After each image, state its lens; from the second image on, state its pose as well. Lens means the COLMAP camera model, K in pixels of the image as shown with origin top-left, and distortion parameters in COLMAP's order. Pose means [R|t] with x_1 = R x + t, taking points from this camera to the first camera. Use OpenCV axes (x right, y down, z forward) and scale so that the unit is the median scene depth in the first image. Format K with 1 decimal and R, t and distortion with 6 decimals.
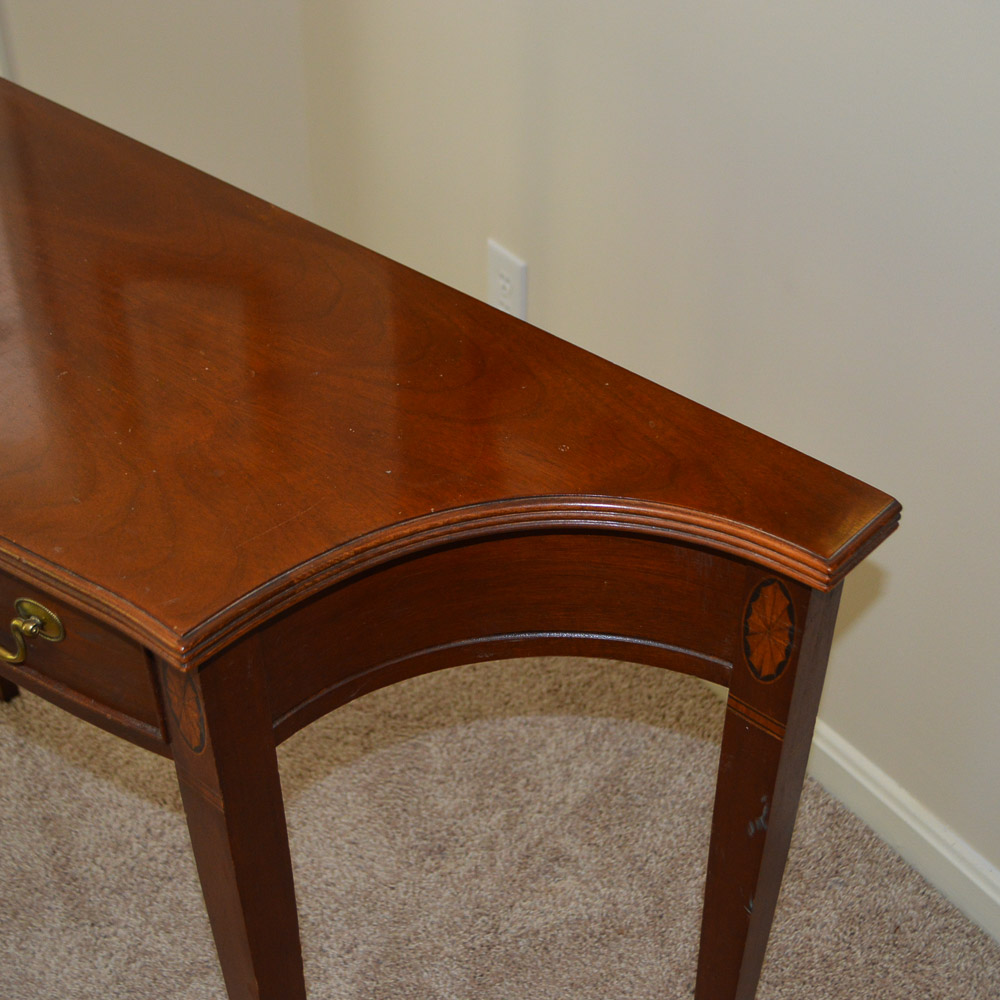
lens RADIAL K [[1526.6, 0, 499.7], [0, 1526.6, 501.5], [0, 0, 1]] dist [-0.061398, 0.000000]
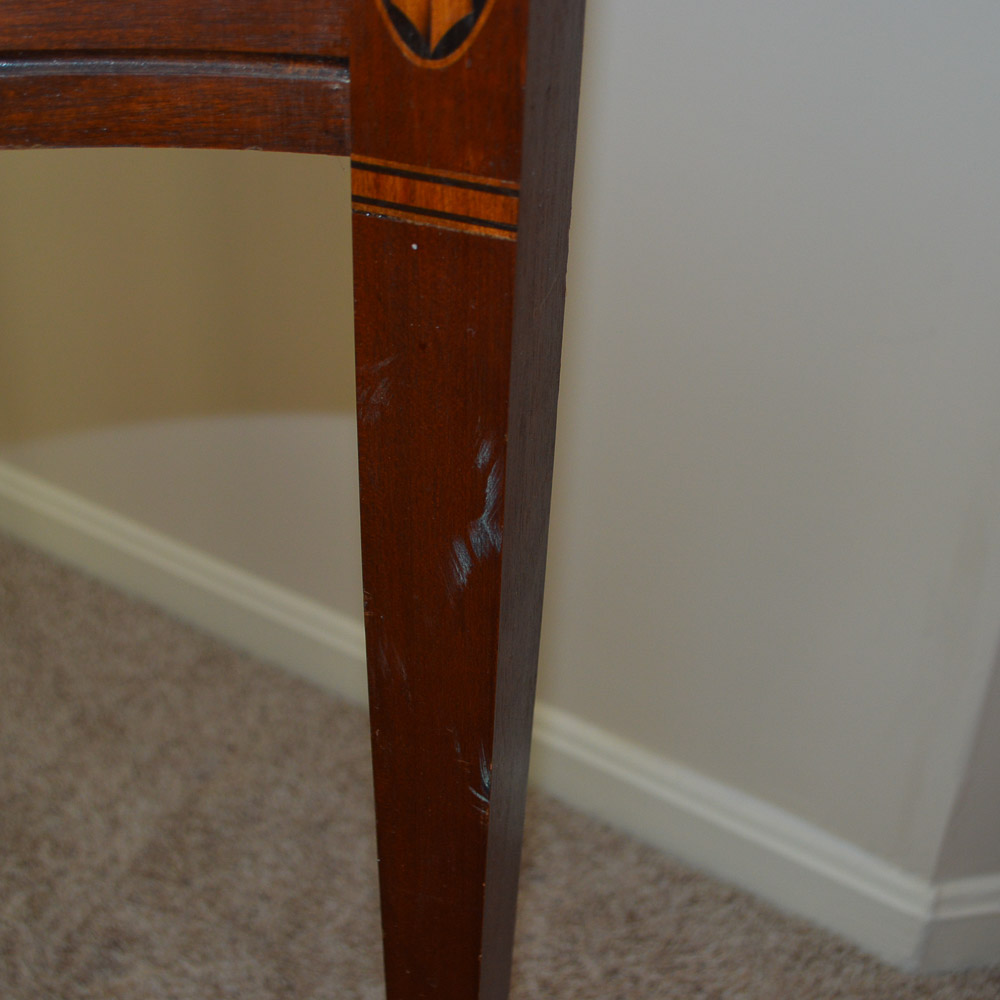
lens RADIAL K [[1478.2, 0, 499.2], [0, 1478.2, 500.9], [0, 0, 1]] dist [-0.062930, 0.000000]
pose [[0.938335, -0.161935, 0.305457, 0.060900], [0.192130, 0.978775, -0.071316, 0.250251], [-0.287425, 0.125606, 0.949532, 0.672456]]
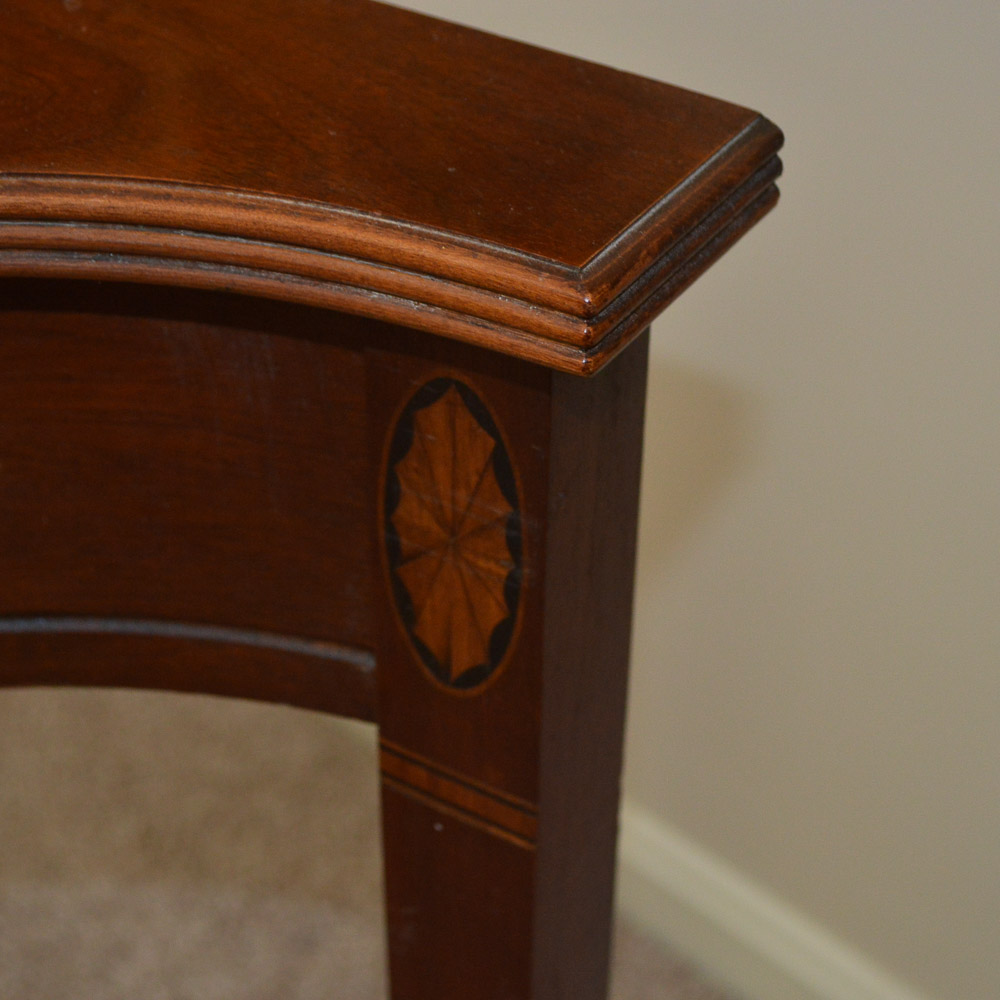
lens RADIAL K [[2433.9, 0, 500.3], [0, 2433.9, 499.6], [0, 0, 1]] dist [-0.001116, 0.000000]
pose [[0.984085, -0.102881, 0.144884, 0.103399], [0.105851, 0.994298, -0.012920, 0.081748], [-0.142729, 0.028051, 0.989364, 0.425973]]
